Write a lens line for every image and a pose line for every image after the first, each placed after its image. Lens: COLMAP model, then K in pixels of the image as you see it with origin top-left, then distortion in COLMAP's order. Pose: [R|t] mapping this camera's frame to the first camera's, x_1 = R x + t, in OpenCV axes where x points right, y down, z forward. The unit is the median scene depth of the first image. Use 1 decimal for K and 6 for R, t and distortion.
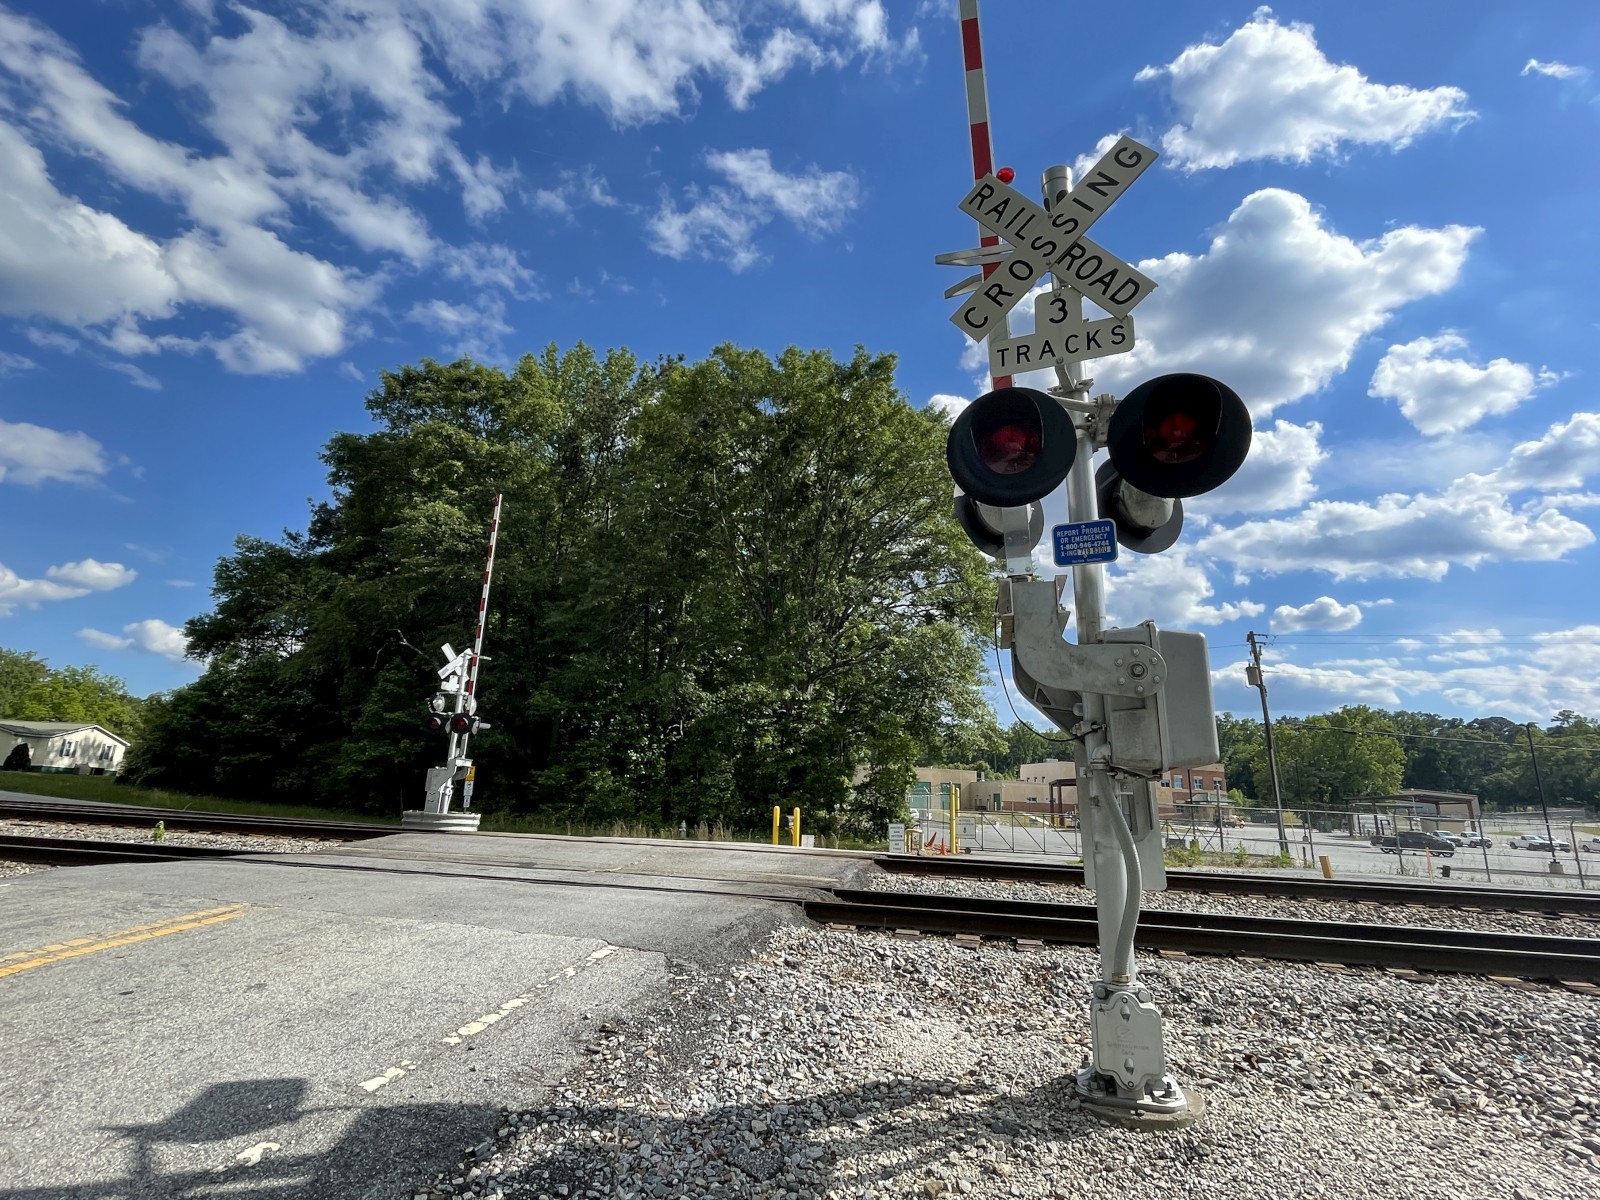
lens RADIAL K [[797.2, 0, 807.5], [0, 797.2, 597.2], [0, 0, 1]] dist [-0.004564, 0.000219]
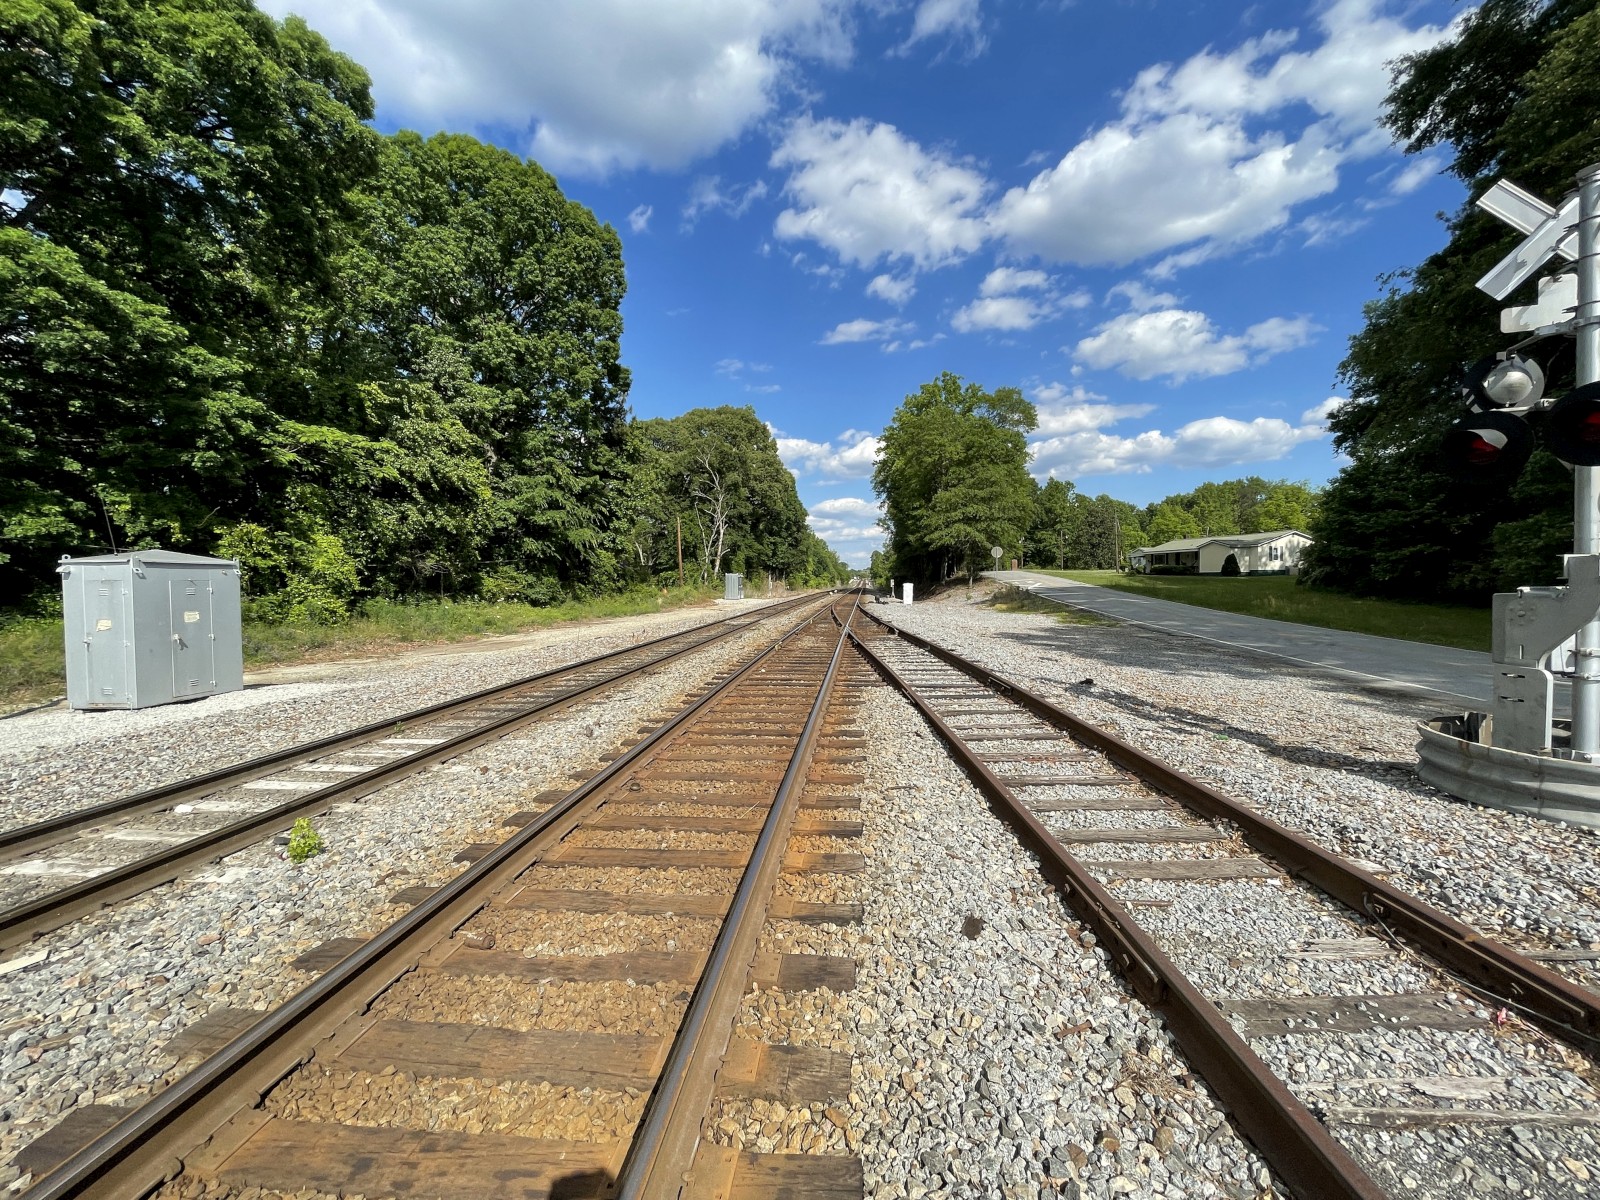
lens RADIAL K [[639.6, 0, 808.1], [0, 639.6, 595.4], [0, 0, 1]] dist [-0.008175, 0.001122]
pose [[0.108440, -0.016464, -0.993967, -0.151147], [0.280239, 0.959818, 0.014675, 0.080418], [0.953786, -0.280139, 0.108697, 0.418735]]
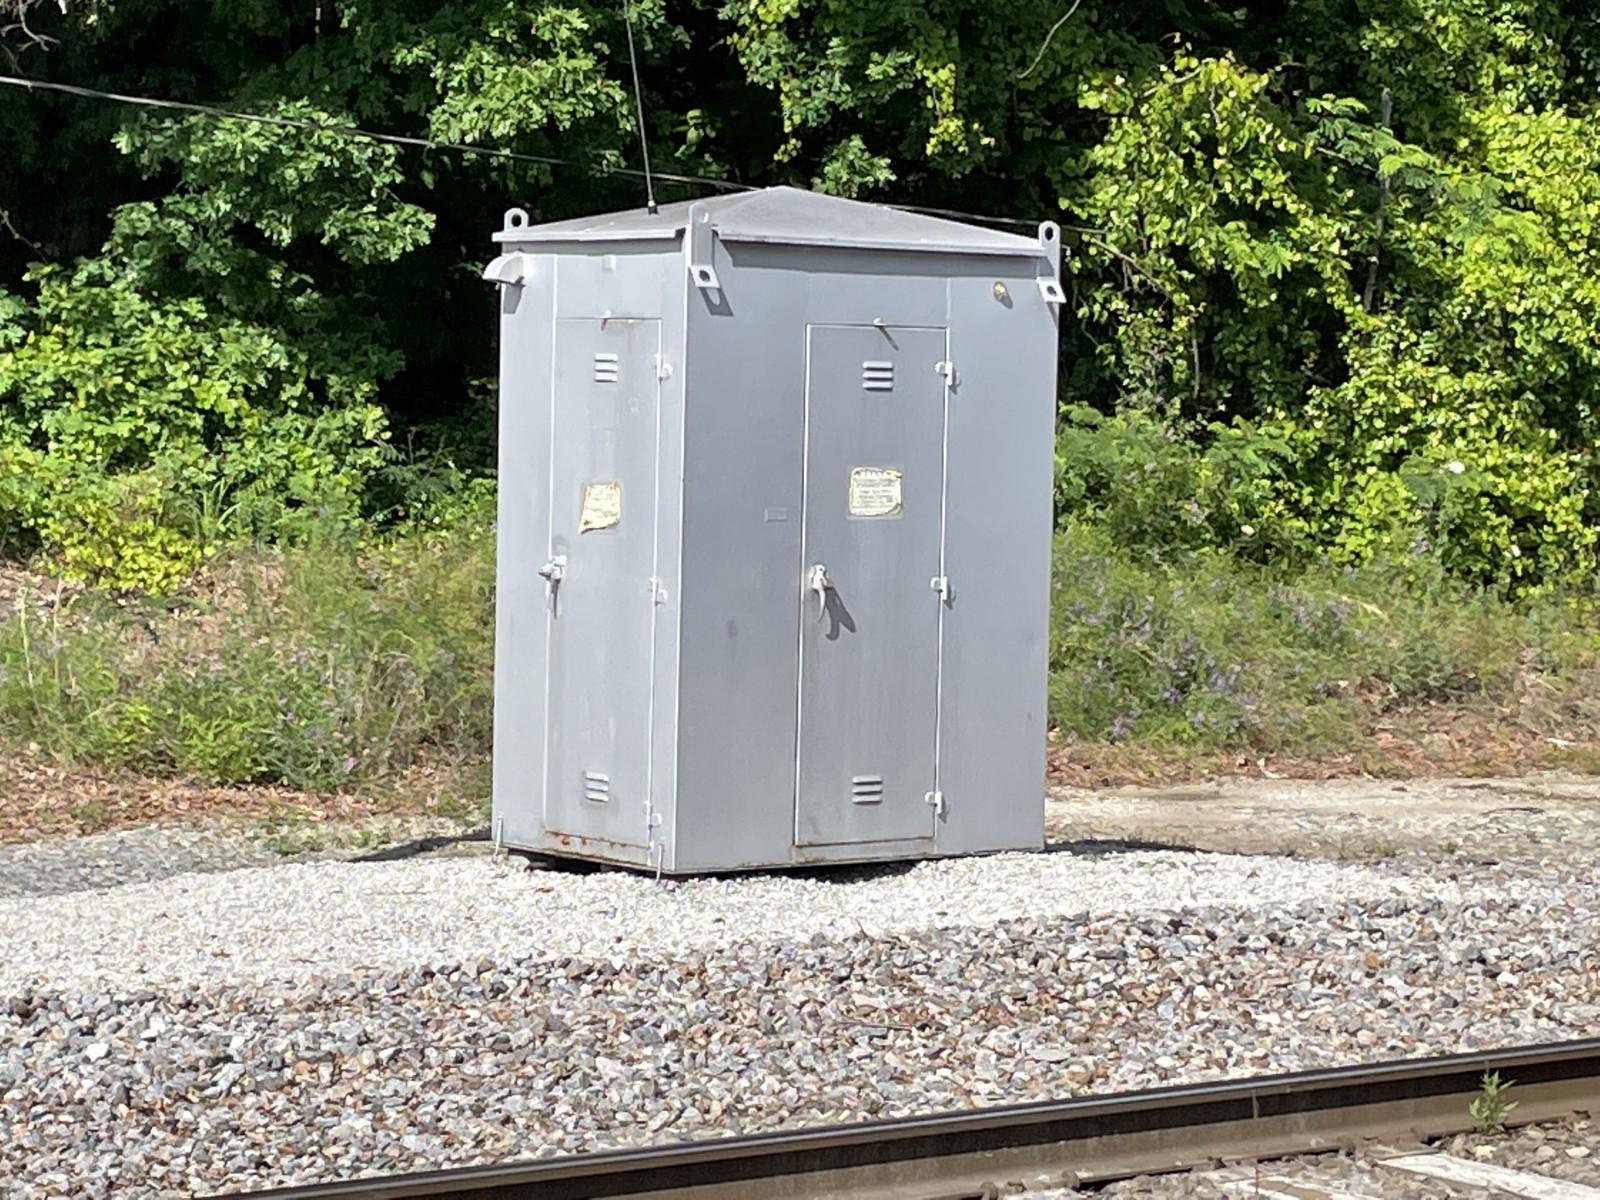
lens RADIAL K [[4289.6, 0, 797.2], [0, 4289.6, 599.5], [0, 0, 1]] dist [0.144667, 0.000000]
pose [[-0.670260, -0.013630, -0.742001, -0.146196], [0.153463, 0.975675, -0.156547, 0.090319], [0.726086, -0.218797, -0.651864, 0.447137]]
